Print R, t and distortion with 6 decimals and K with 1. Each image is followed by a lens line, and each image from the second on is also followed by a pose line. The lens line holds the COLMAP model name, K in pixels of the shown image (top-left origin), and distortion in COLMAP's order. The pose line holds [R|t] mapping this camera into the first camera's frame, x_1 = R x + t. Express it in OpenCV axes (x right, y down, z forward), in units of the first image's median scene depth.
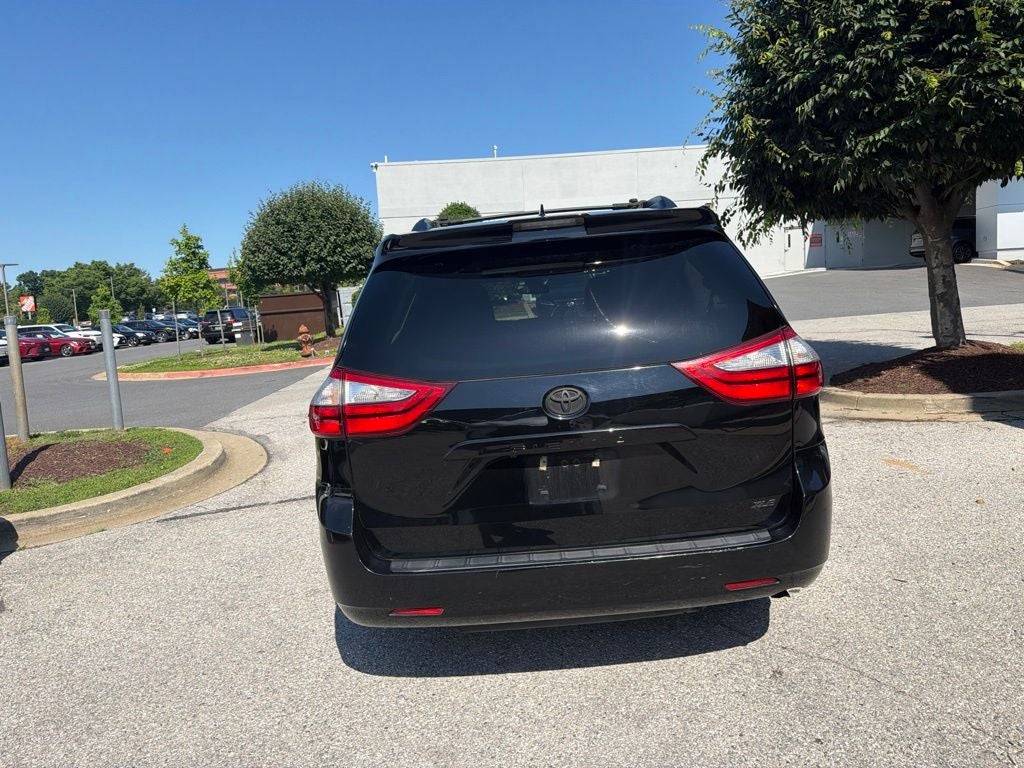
lens RADIAL K [[715.4, 0, 519.4], [0, 715.4, 382.3], [0, 0, 1]] dist [0.039988, -0.051159]
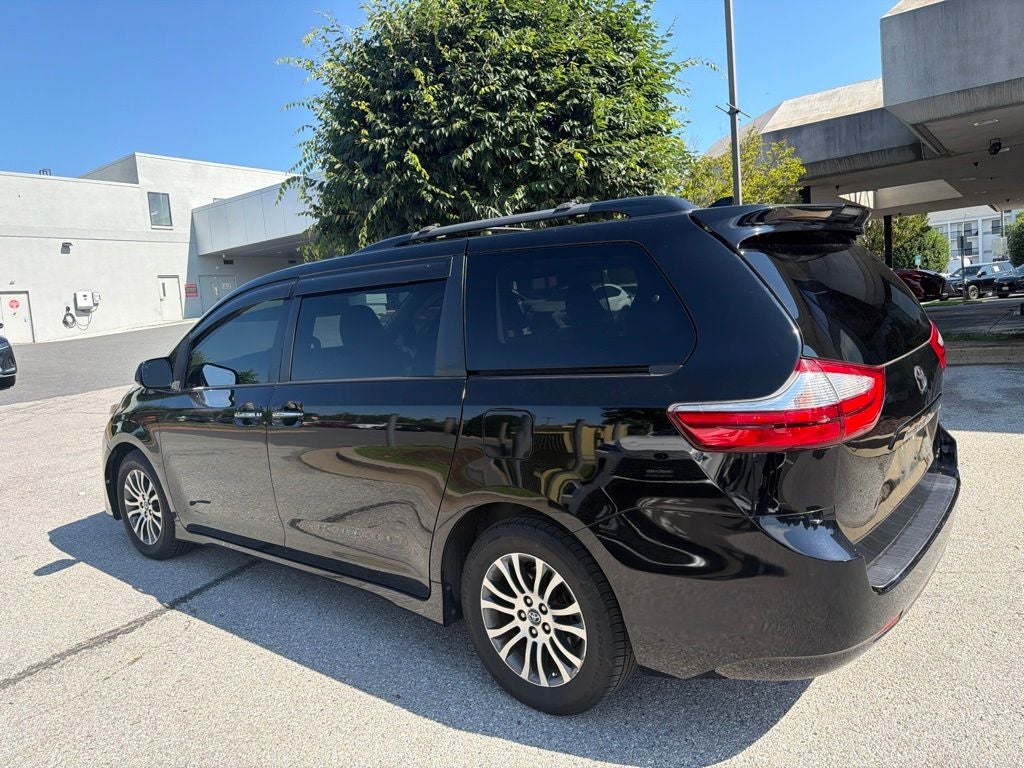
lens RADIAL K [[731.1, 0, 517.6], [0, 731.1, 362.3], [0, 0, 1]] dist [0.003744, -0.006265]
pose [[0.637952, -0.041383, 0.768963, -0.458250], [0.120209, 0.991665, -0.046360, -0.007754], [-0.760636, 0.122012, 0.637610, 0.293129]]
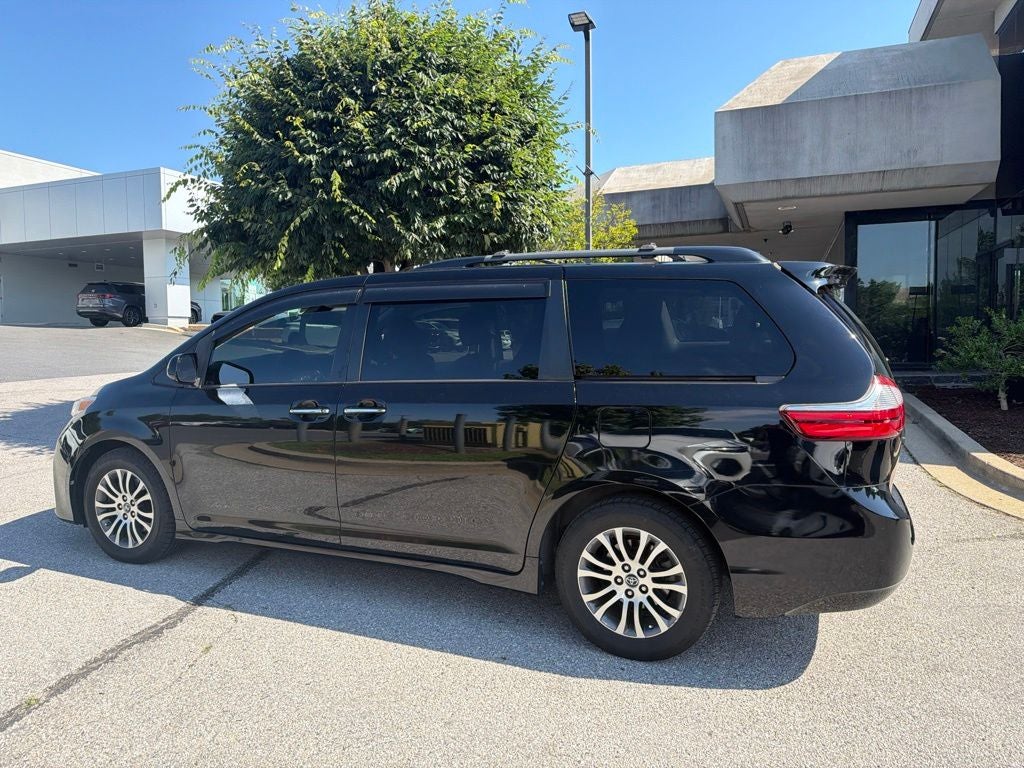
lens RADIAL K [[723.1, 0, 512.2], [0, 723.1, 367.4], [0, 0, 1]] dist [0.035995, -0.049256]
pose [[0.397151, 0.019314, 0.917550, -0.643737], [0.083216, 0.994902, -0.056961, -0.007053], [-0.913973, 0.098977, 0.393519, 0.440524]]
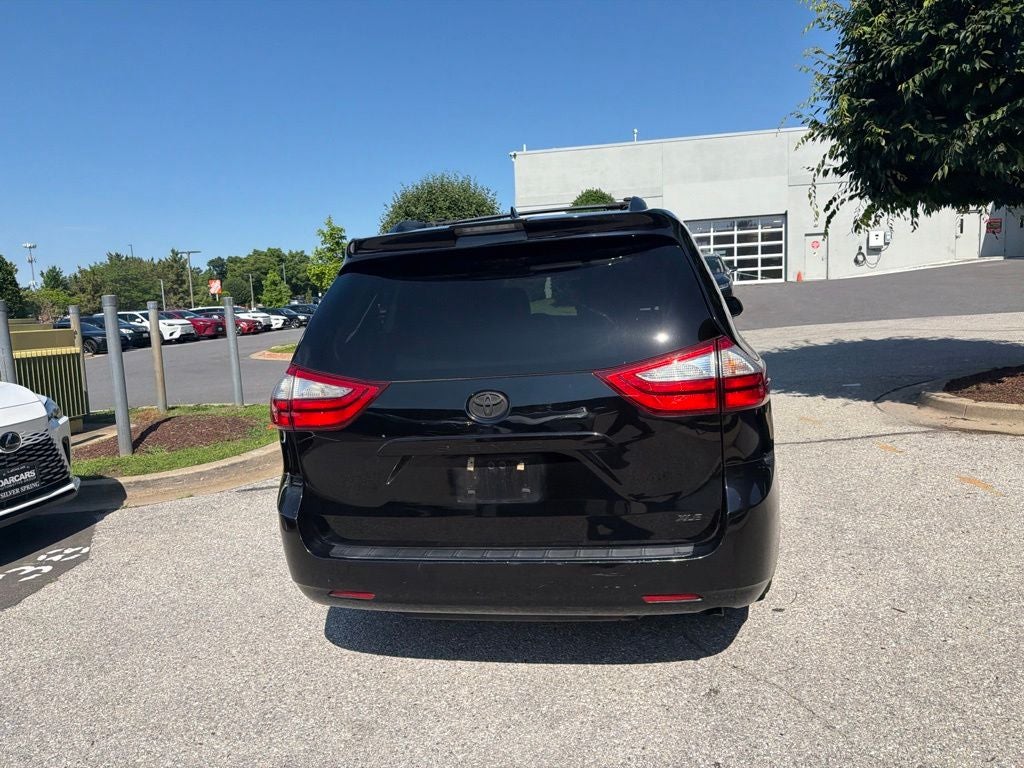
lens RADIAL K [[713.5, 0, 518.0], [0, 713.5, 394.1], [0, 0, 1]] dist [0.047854, -0.064261]
pose [[0.979468, 0.039488, -0.197692, 0.121168], [-0.032762, 0.998771, 0.037181, -0.011010], [0.198918, -0.029941, 0.979559, 0.003865]]
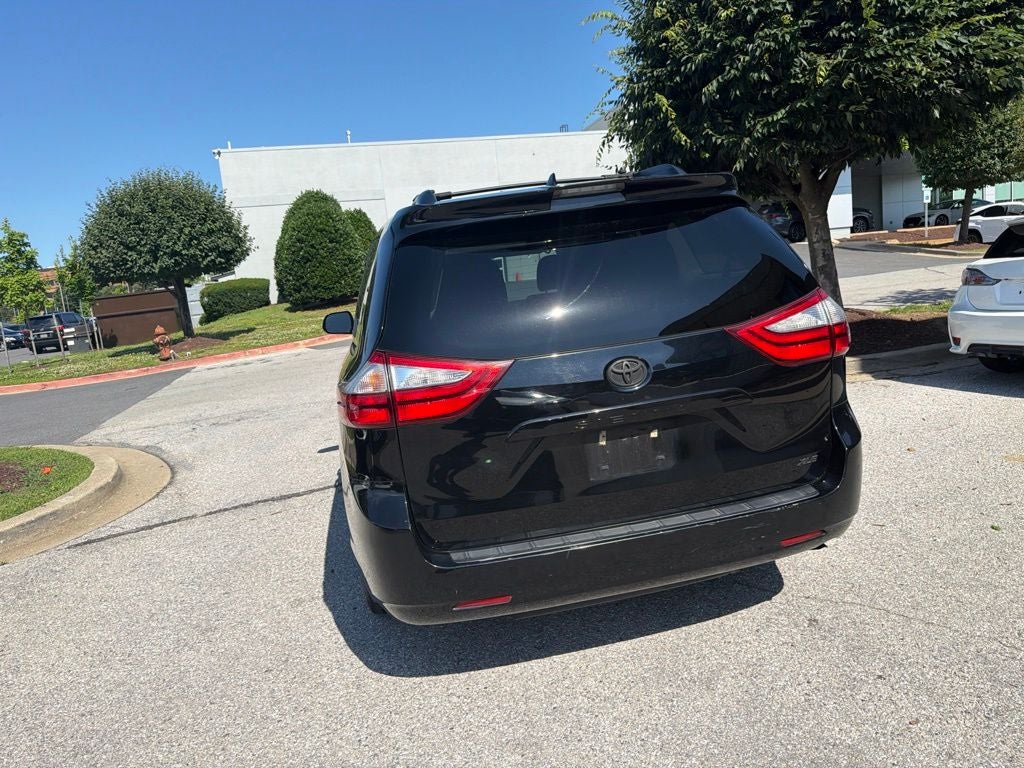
lens RADIAL K [[713.5, 0, 518.0], [0, 713.5, 394.1], [0, 0, 1]] dist [0.047854, -0.064261]
pose [[0.979914, -0.064142, 0.188823, -0.104844], [0.058509, 0.997664, 0.035261, 0.005219], [-0.190643, -0.023505, 0.981378, 0.027383]]
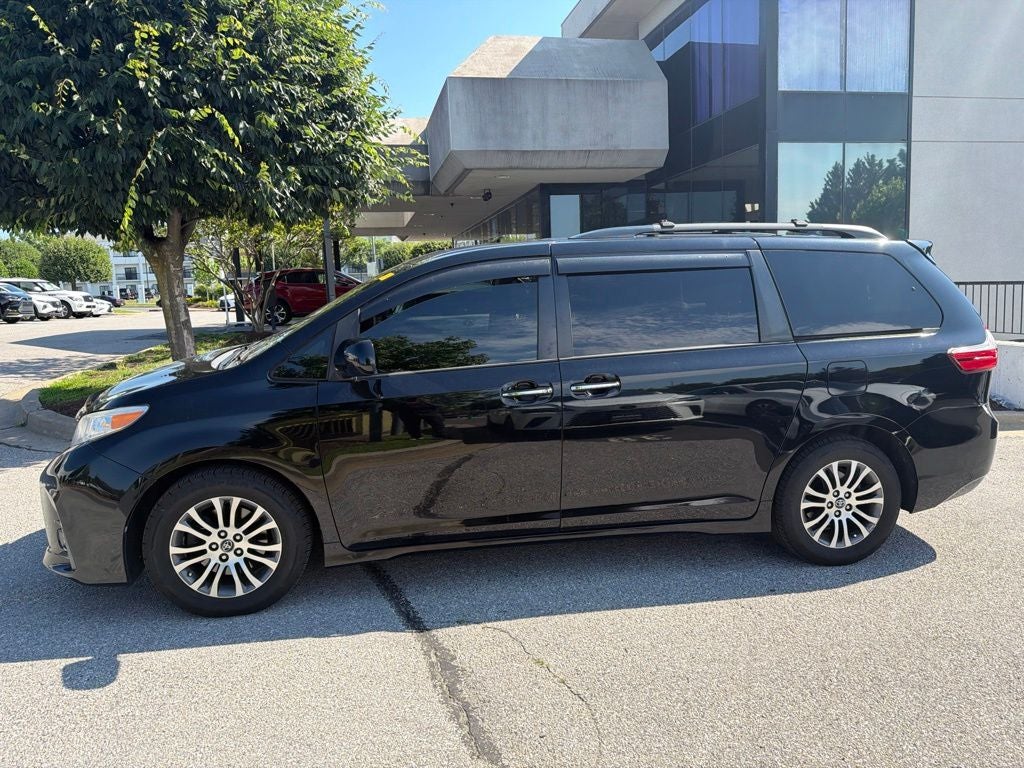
lens RADIAL K [[715.4, 0, 519.4], [0, 715.4, 382.3], [0, 0, 1]] dist [0.039988, -0.051159]
pose [[-0.169076, -0.064028, 0.983521, -0.693905], [0.147512, 0.985004, 0.089483, -0.079782], [-0.974502, 0.160211, -0.157096, 0.945317]]
